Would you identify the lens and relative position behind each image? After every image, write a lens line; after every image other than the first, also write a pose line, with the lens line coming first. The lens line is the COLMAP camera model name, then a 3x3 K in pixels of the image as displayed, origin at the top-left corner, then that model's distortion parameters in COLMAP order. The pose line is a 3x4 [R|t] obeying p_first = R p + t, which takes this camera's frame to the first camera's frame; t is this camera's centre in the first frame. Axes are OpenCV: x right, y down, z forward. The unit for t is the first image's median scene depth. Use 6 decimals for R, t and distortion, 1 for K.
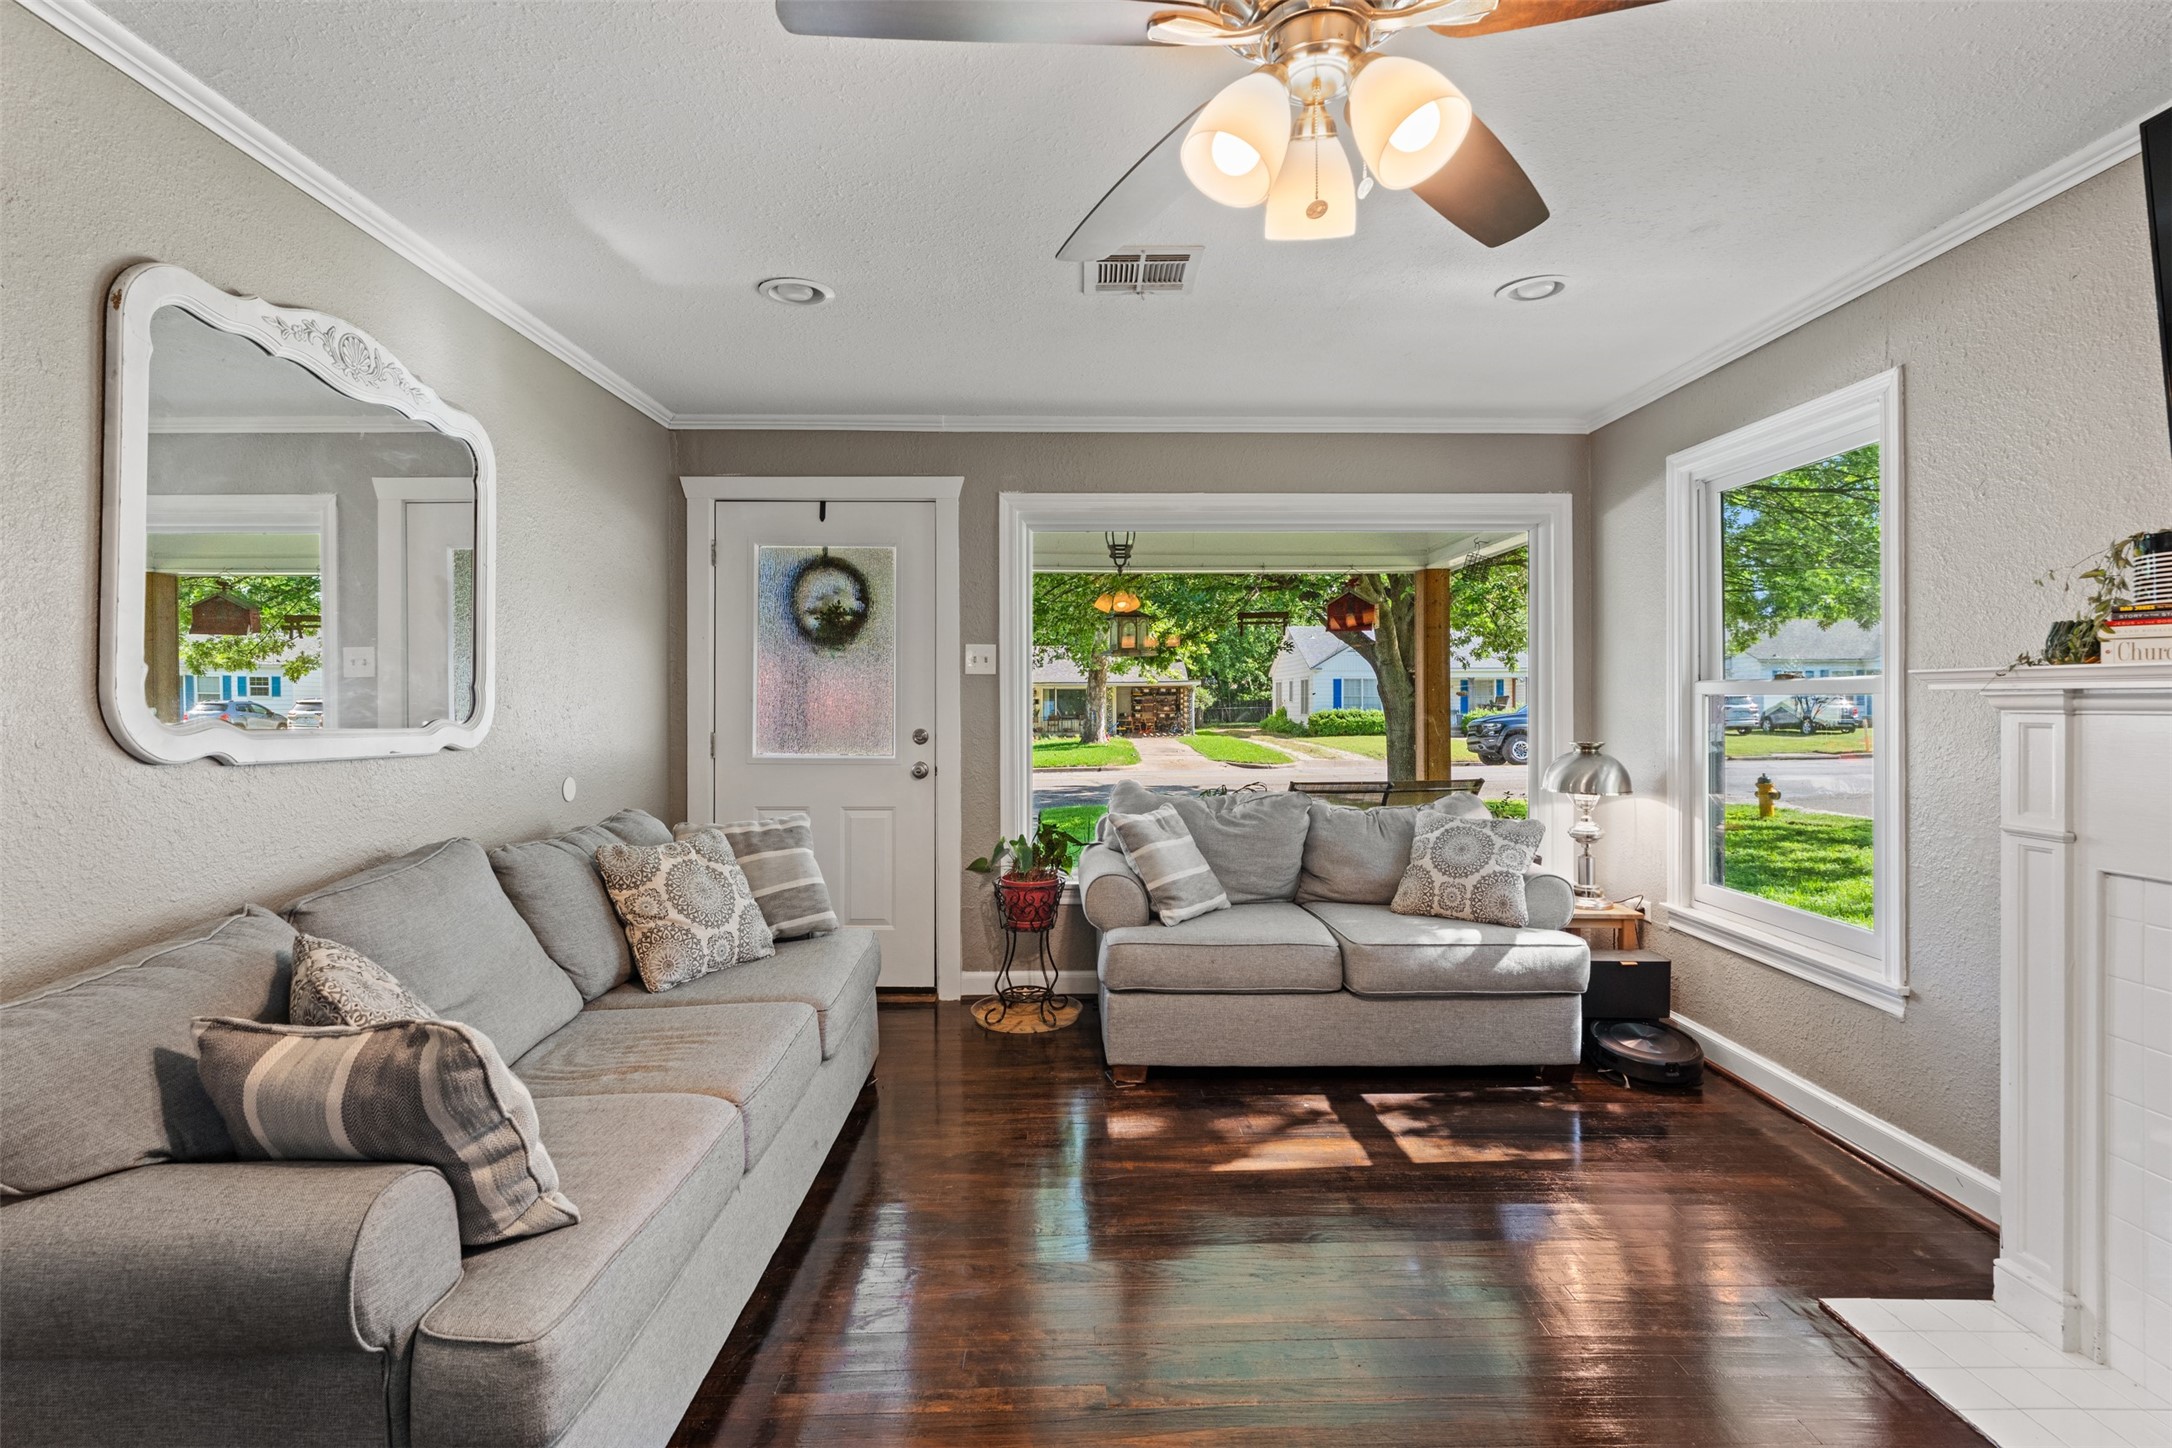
lens RADIAL K [[1003.4, 0, 1097.4], [0, 1003.4, 705.8], [0, 0, 1]] dist [0.001650, -0.001807]
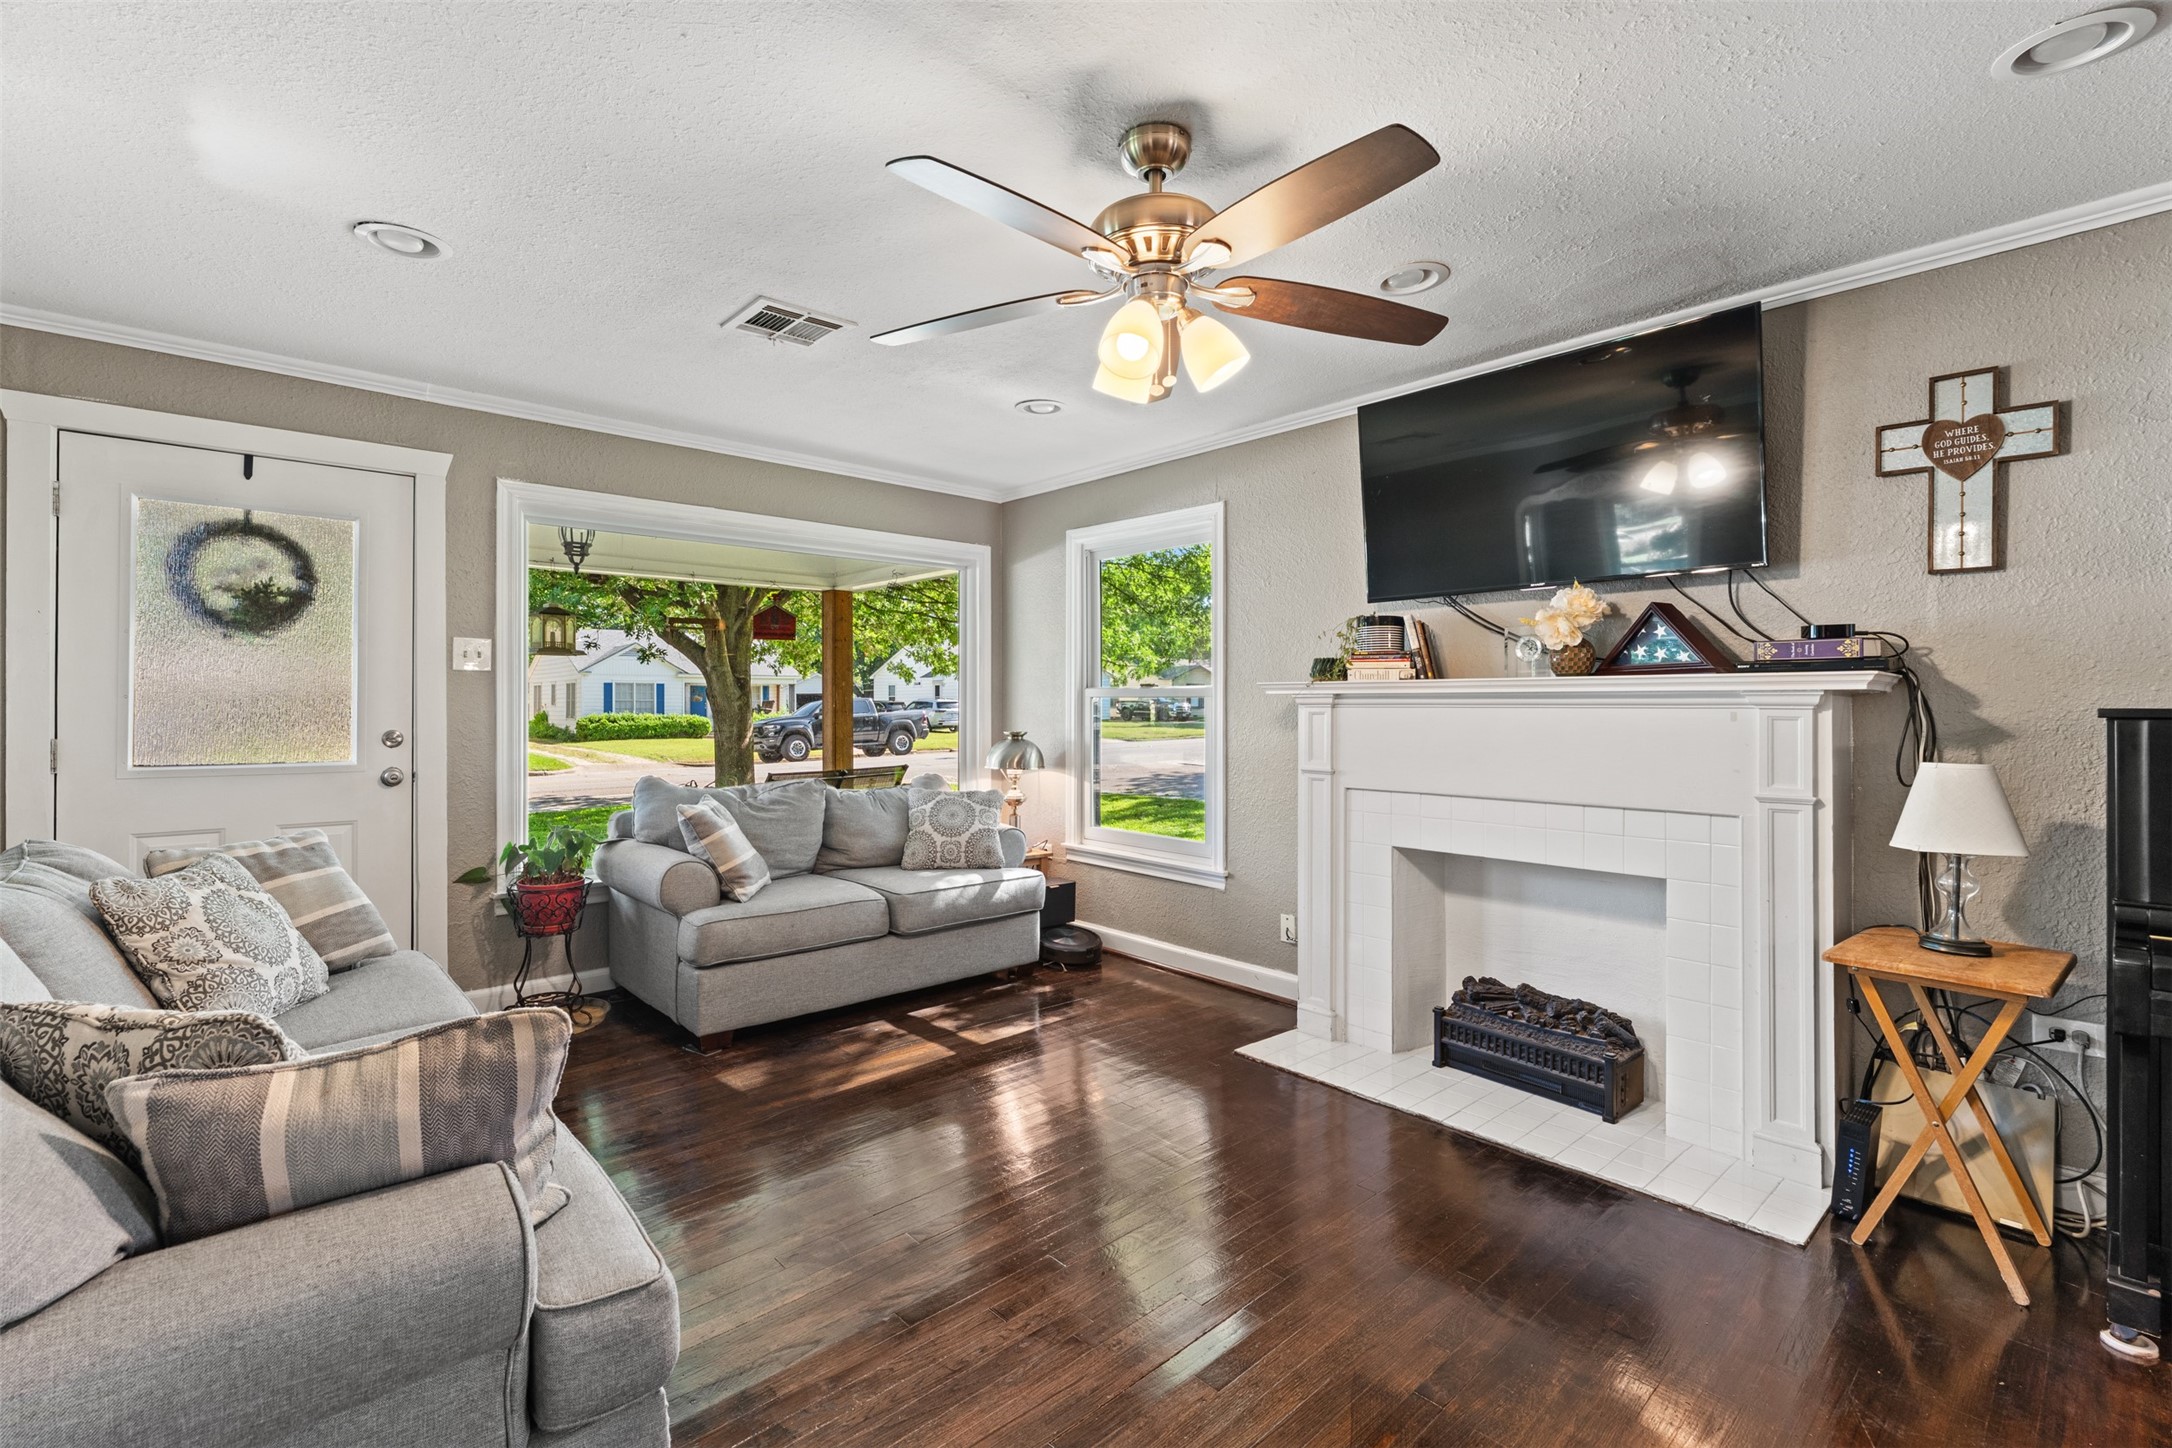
lens RADIAL K [[928.3, 0, 1071.6], [0, 928.3, 715.4], [0, 0, 1]] dist [0.000911, -0.000872]
pose [[0.766270, -0.005309, 0.642497, -0.315271], [0.001470, 0.999978, 0.006509, 0.006878], [-0.642517, -0.004044, 0.766260, -0.019562]]
